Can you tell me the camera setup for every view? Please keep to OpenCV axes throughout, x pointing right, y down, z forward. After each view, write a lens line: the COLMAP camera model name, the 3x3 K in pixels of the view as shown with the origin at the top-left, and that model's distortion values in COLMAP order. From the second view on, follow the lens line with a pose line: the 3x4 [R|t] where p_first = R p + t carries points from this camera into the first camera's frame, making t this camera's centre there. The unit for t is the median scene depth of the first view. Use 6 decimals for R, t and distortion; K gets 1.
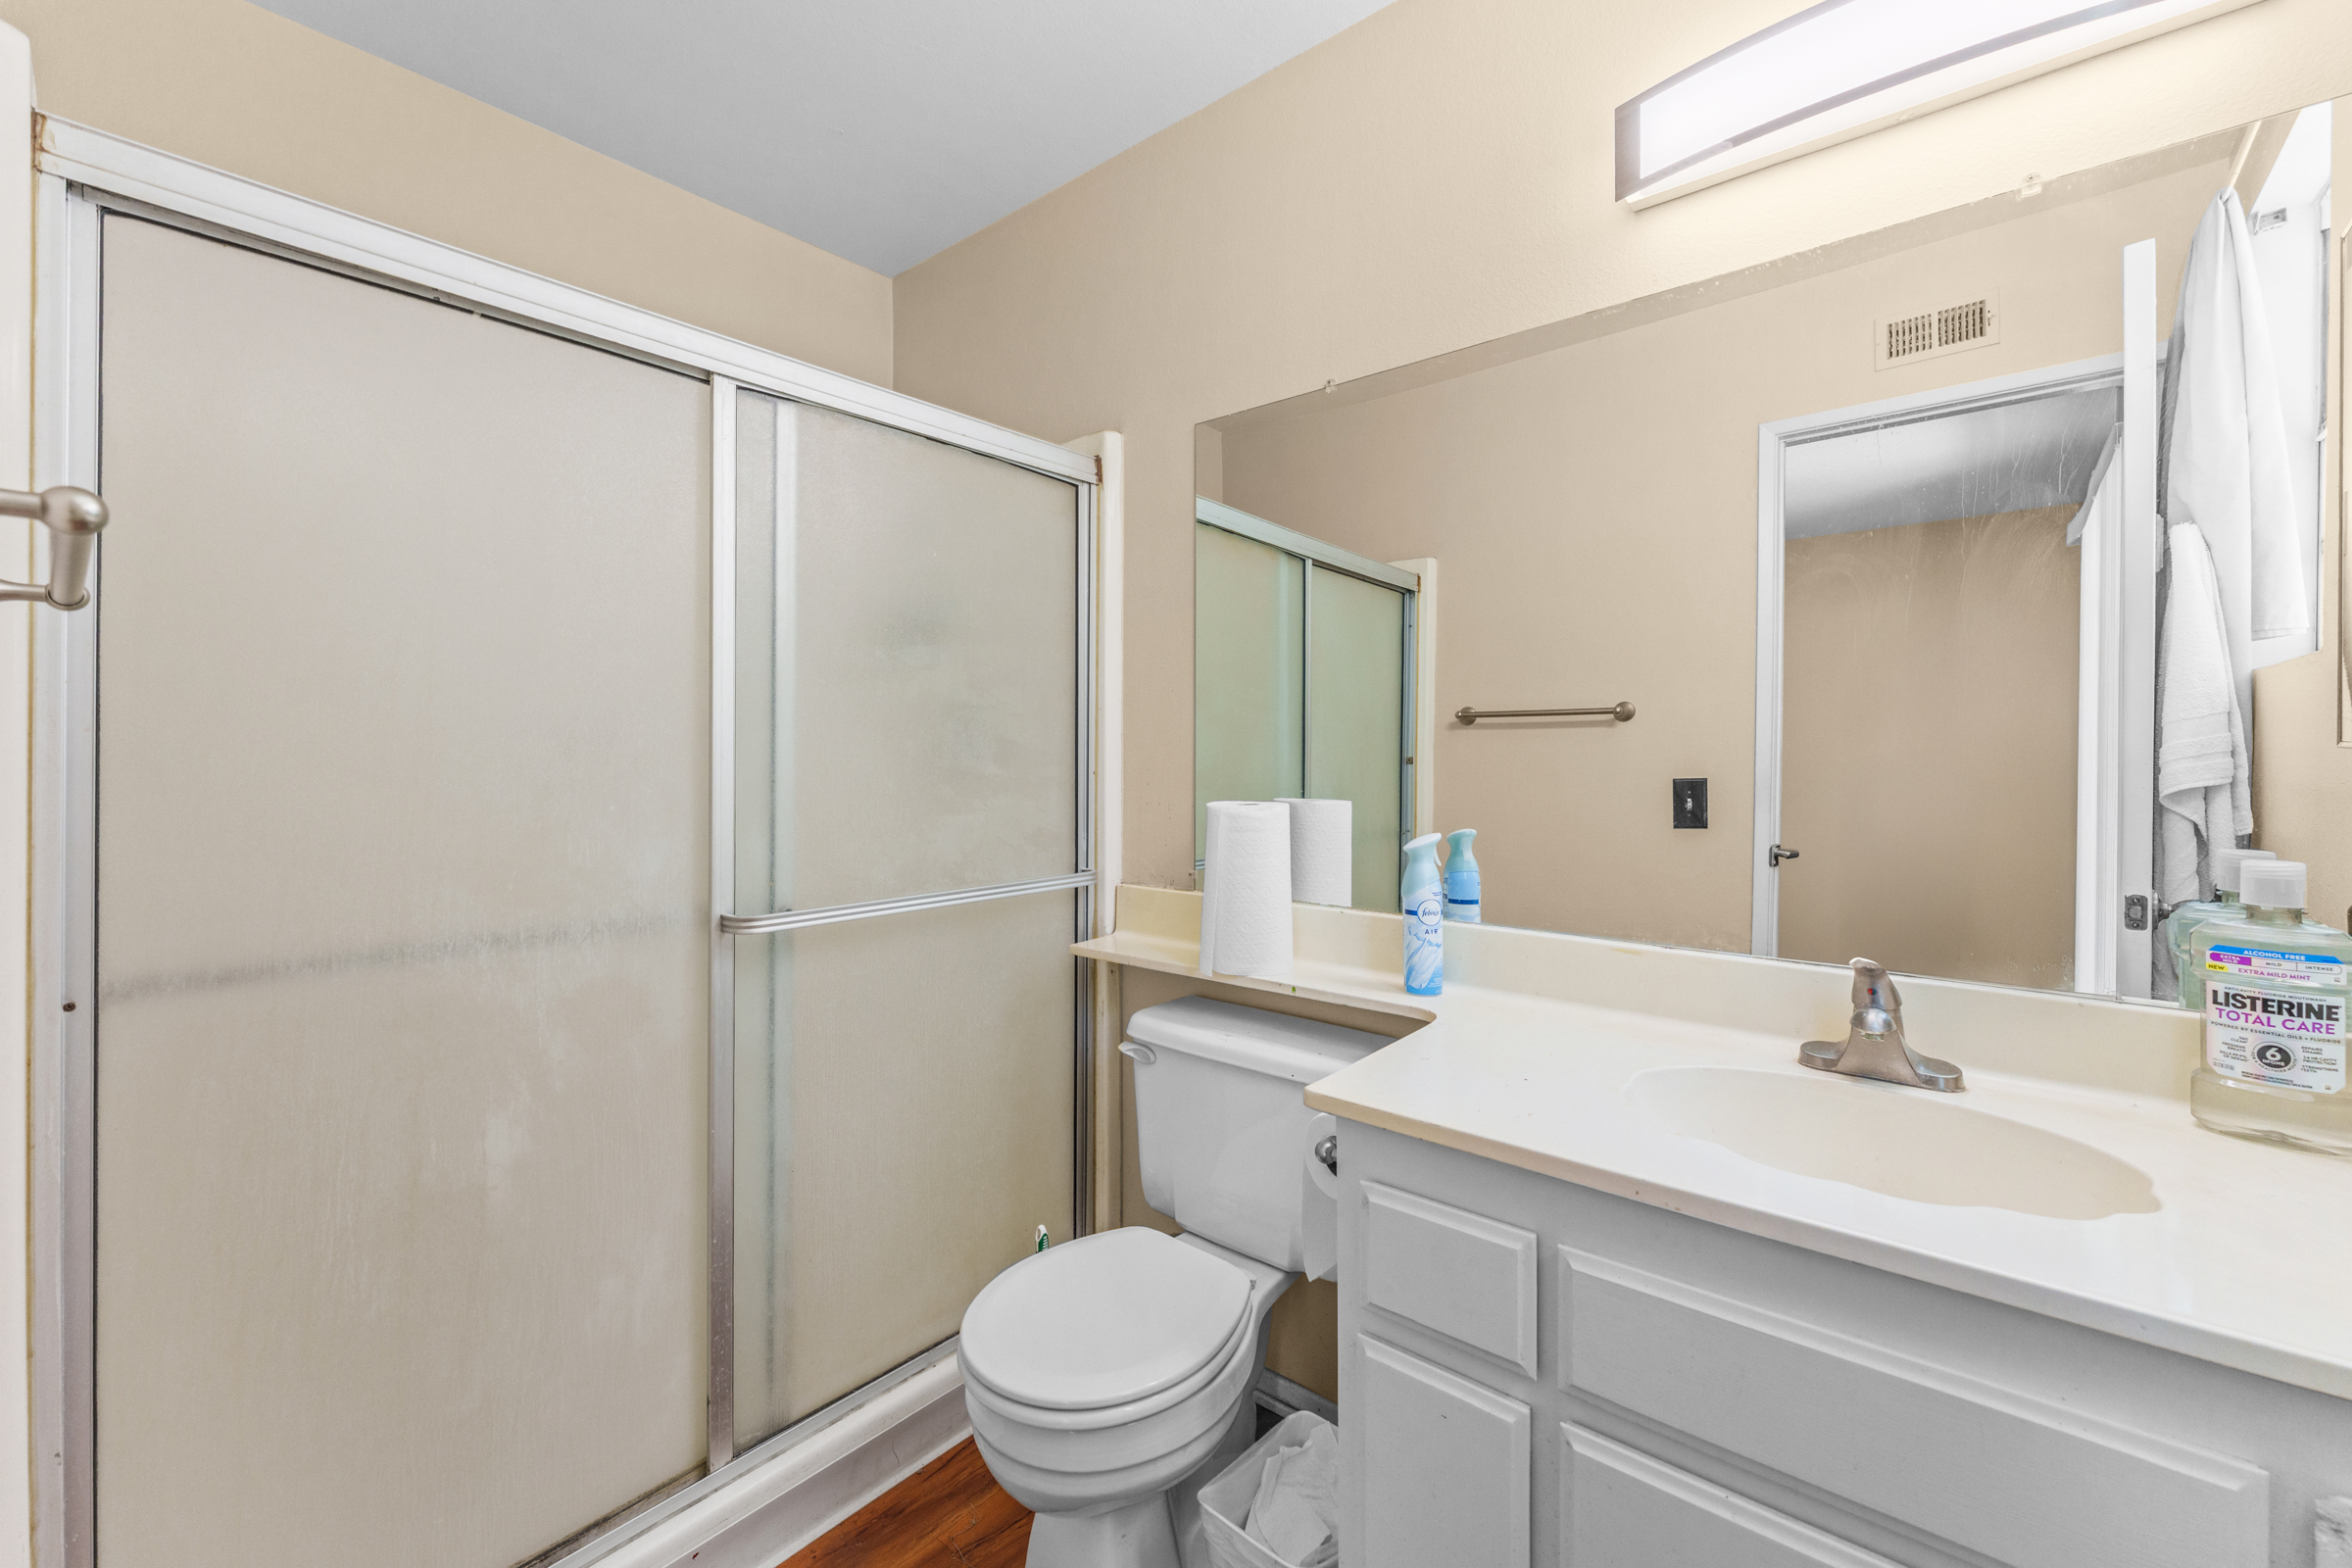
lens RADIAL K [[938.5, 0, 1179.9], [0, 938.5, 745.4], [0, 0, 1]] dist [0.001461, 0.000175]
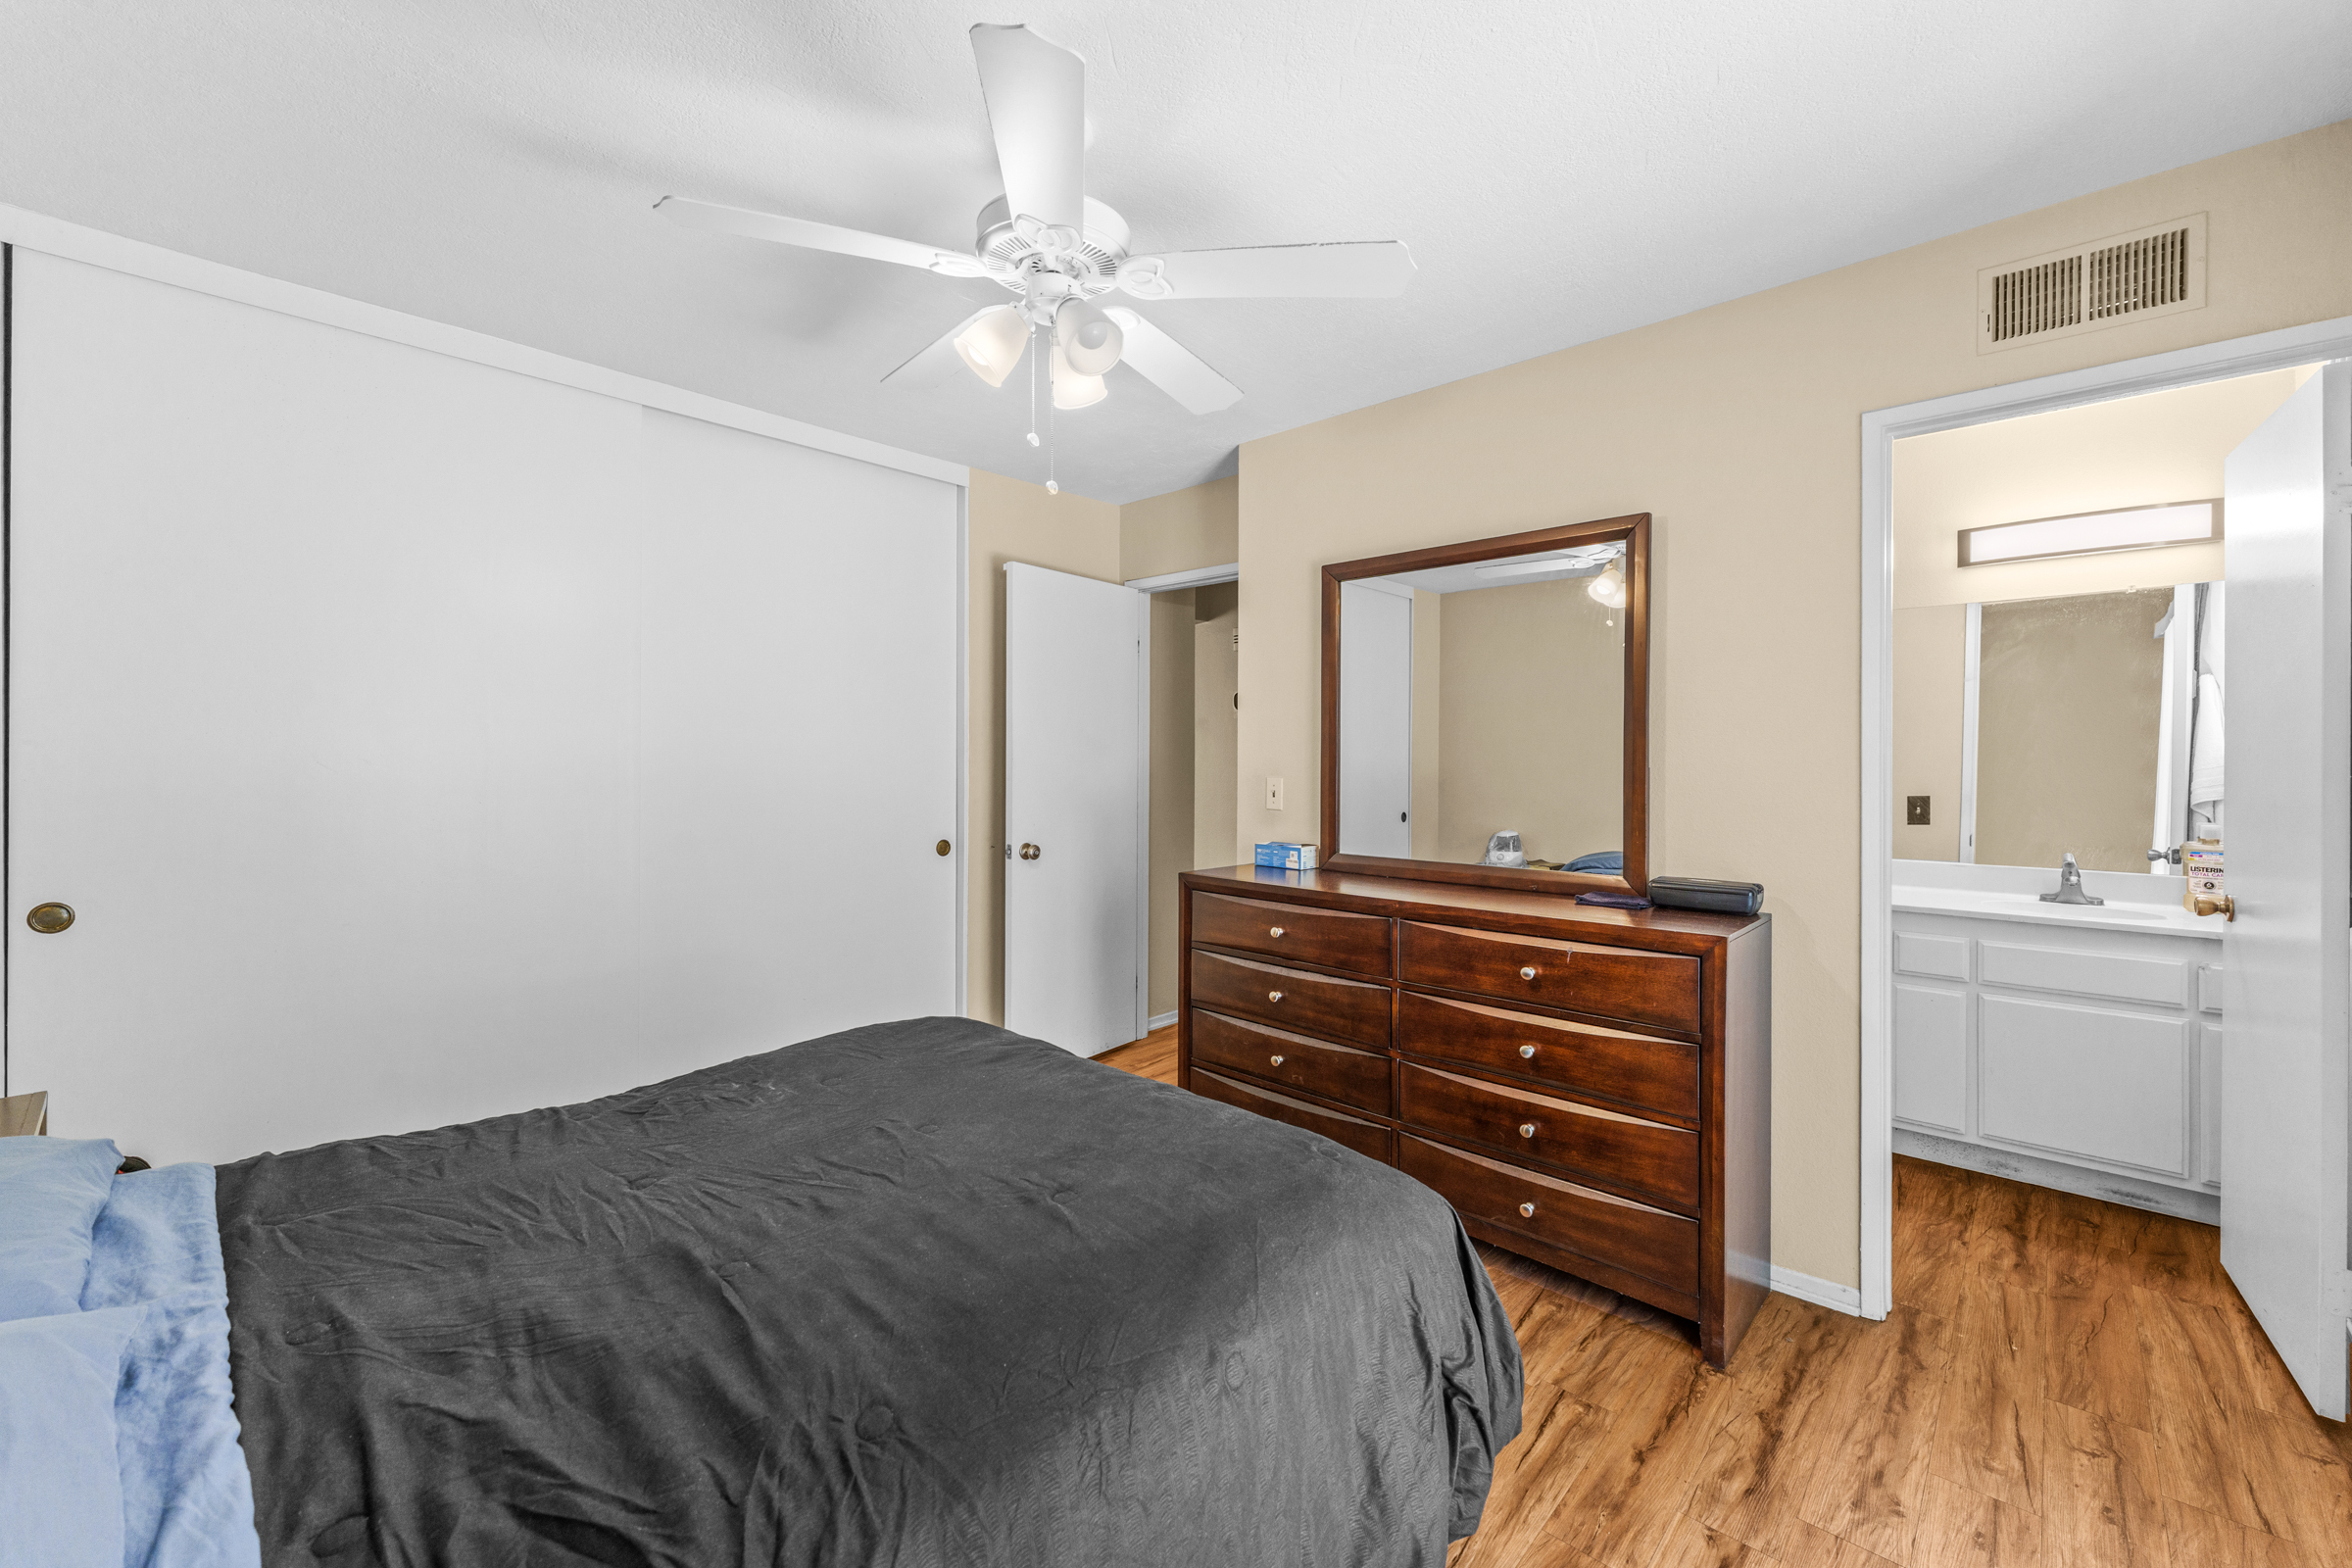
lens RADIAL K [[946.0, 0, 1171.0], [0, 946.0, 769.1], [0, 0, 1]] dist [-0.000474, -0.000169]
pose [[0.998563, 0.000151, -0.053594, -1.552634], [0.000490, 0.999929, 0.011940, -0.073093], [0.053592, -0.011949, 0.998491, -1.699092]]
